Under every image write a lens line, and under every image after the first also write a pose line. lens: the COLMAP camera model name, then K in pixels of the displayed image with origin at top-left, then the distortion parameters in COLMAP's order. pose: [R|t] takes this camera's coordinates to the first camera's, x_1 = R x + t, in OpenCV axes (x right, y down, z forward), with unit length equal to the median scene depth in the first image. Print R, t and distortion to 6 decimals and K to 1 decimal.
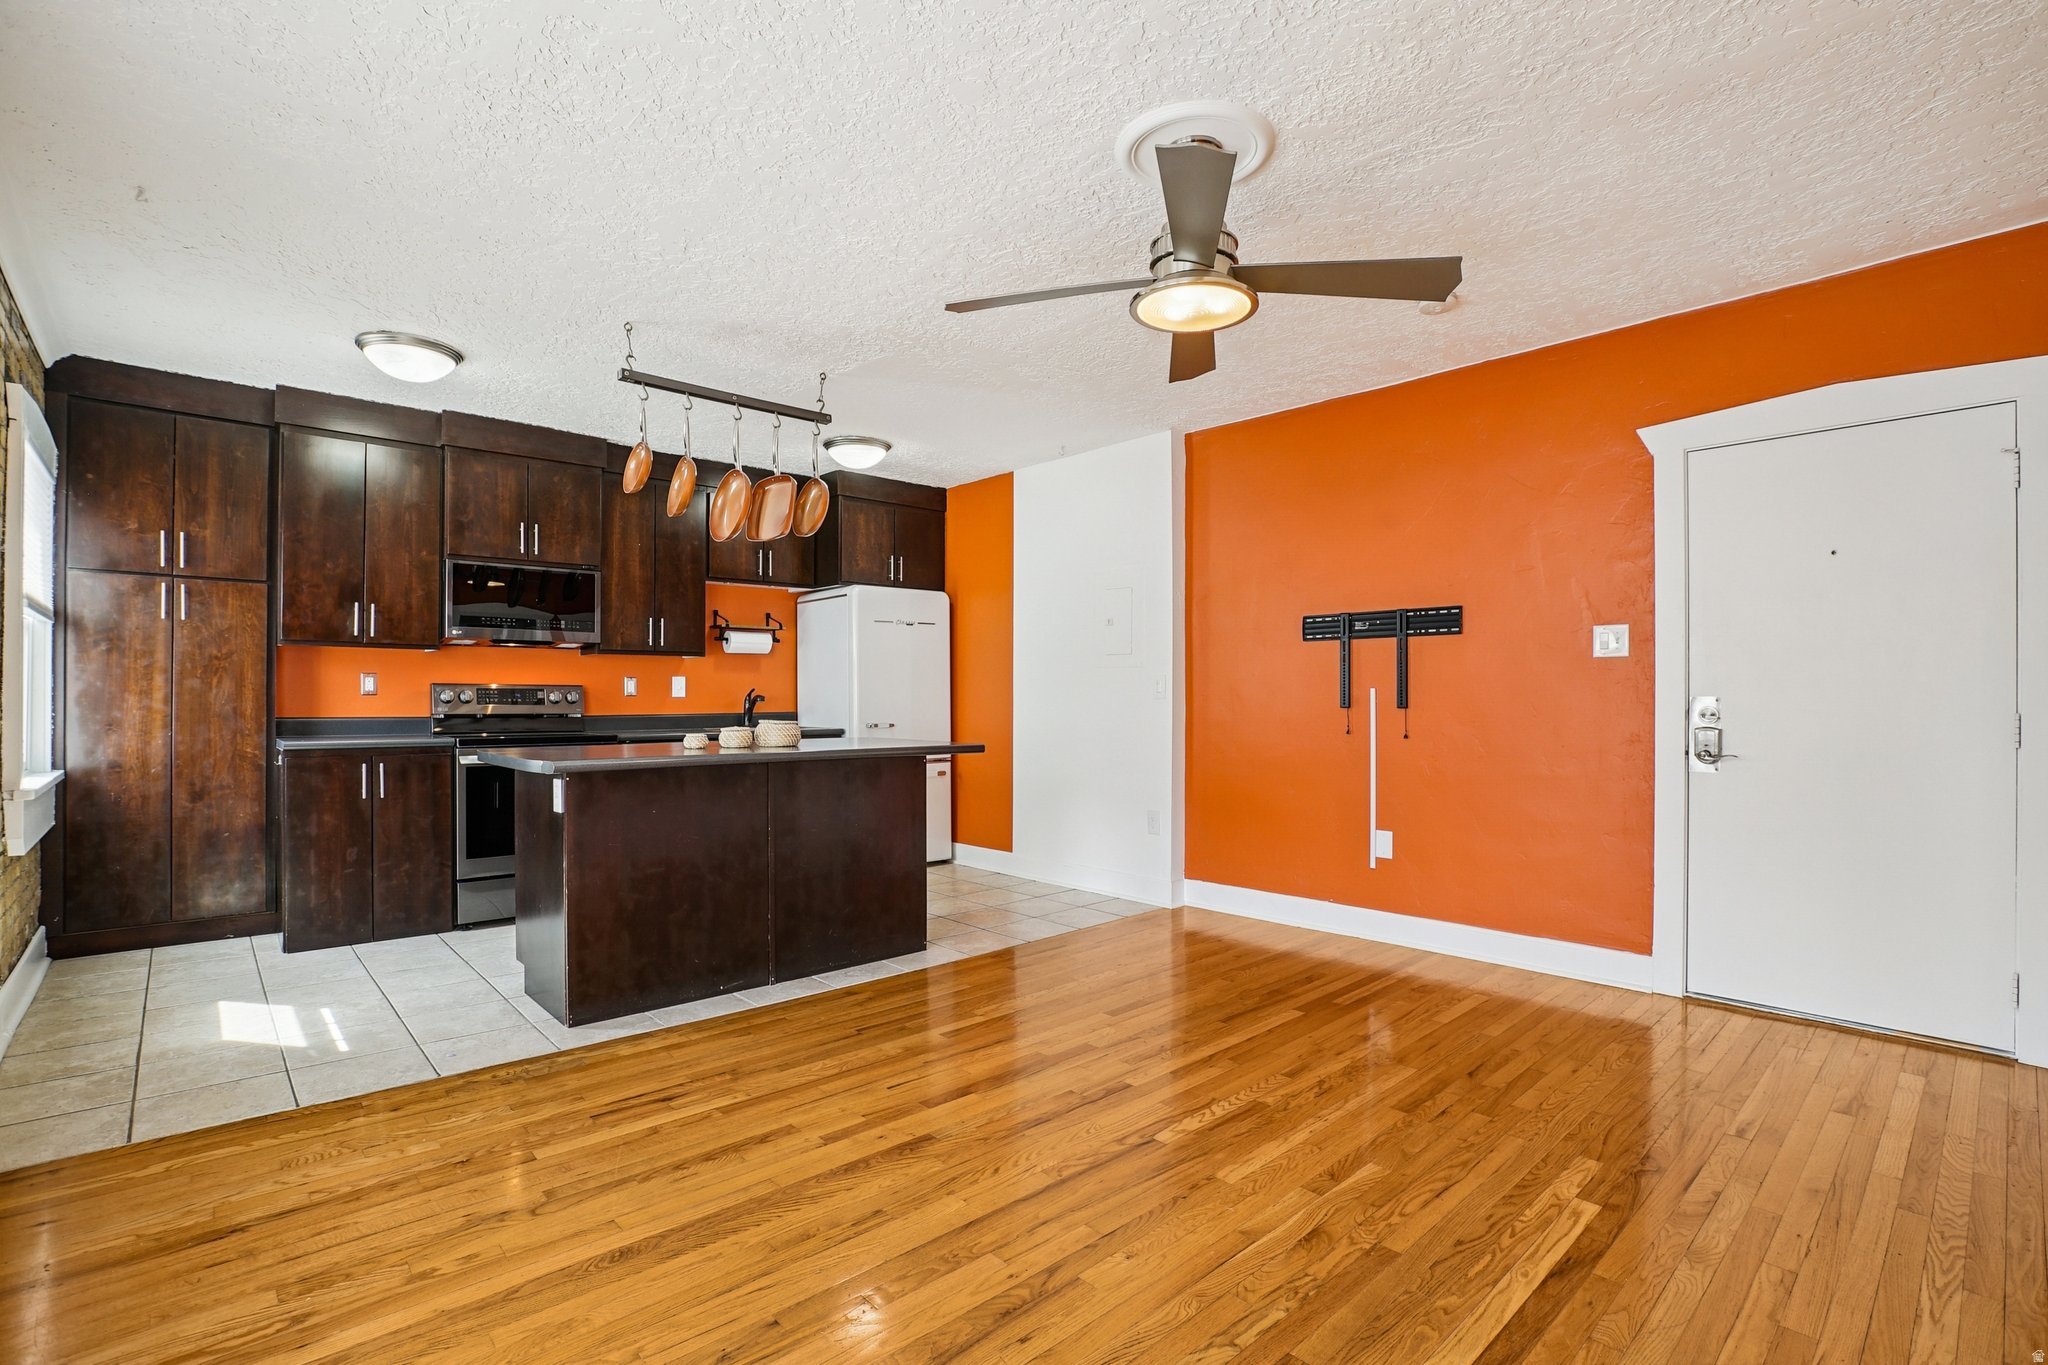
lens RADIAL K [[933.1, 0, 1021.3], [0, 933.1, 693.1], [0, 0, 1]] dist [-0.048763, 0.017194]
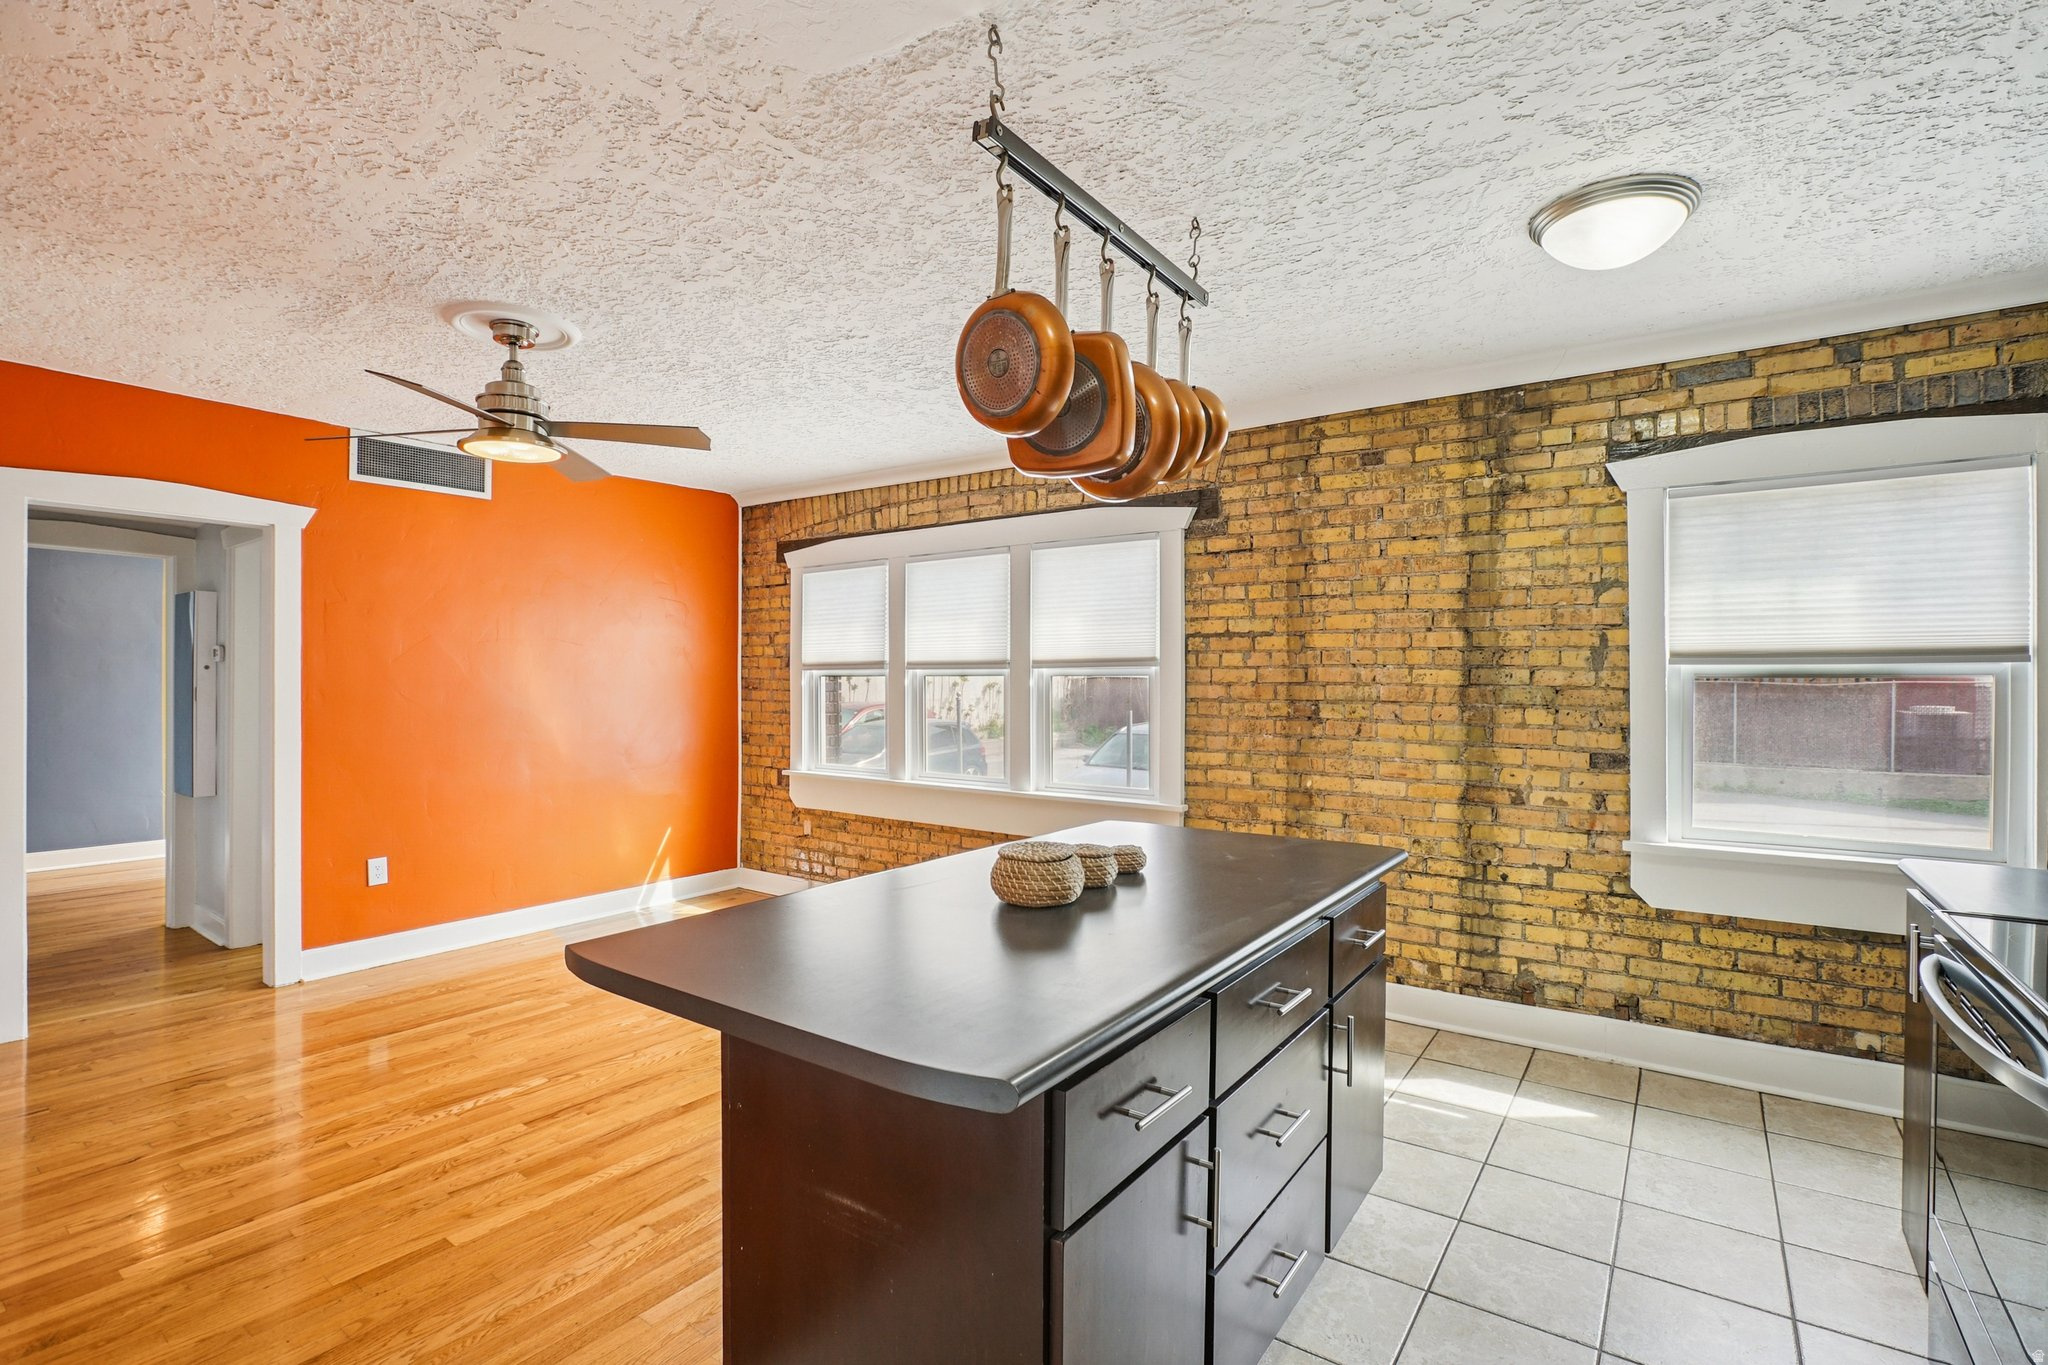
lens RADIAL K [[951.1, 0, 1024.0], [0, 951.1, 682.5], [0, 0, 1]] dist [-0.049945, 0.017745]
pose [[-0.977519, -0.007241, -0.210723, -0.132287], [-0.006433, 0.999969, -0.004520, -0.048083], [0.210749, -0.003063, -0.977535, 1.369627]]
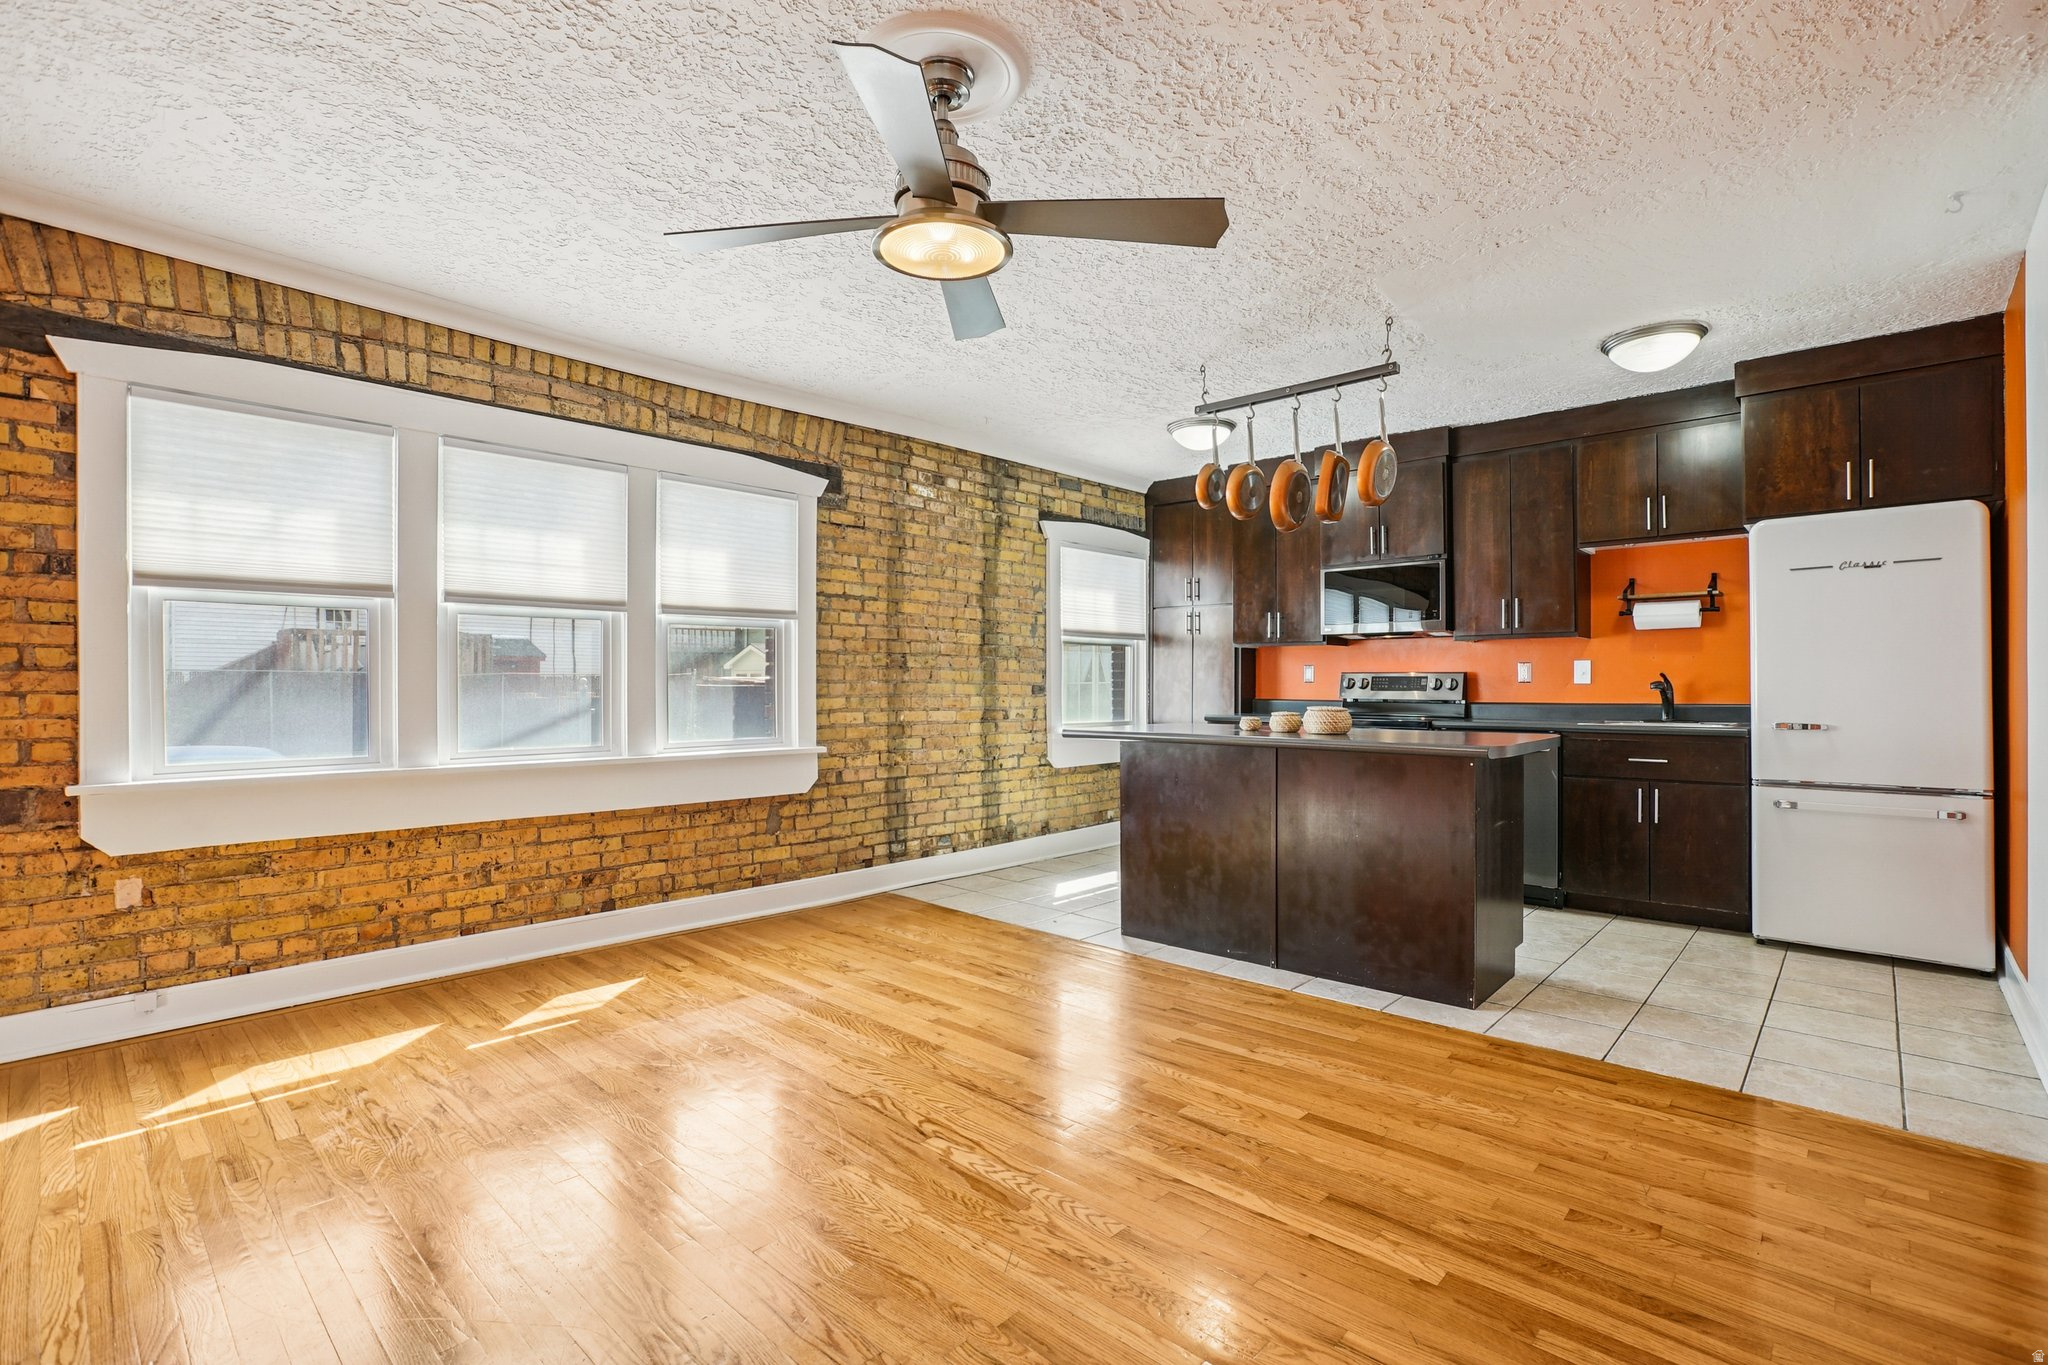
lens RADIAL K [[953.7, 0, 1056.4], [0, 953.7, 675.2], [0, 0, 1]] dist [-0.056453, 0.028718]
pose [[0.102282, -0.011157, -0.994693, 0.635673], [0.003476, 0.999935, -0.010858, 0.006242], [0.994749, -0.002347, 0.102314, 0.573872]]
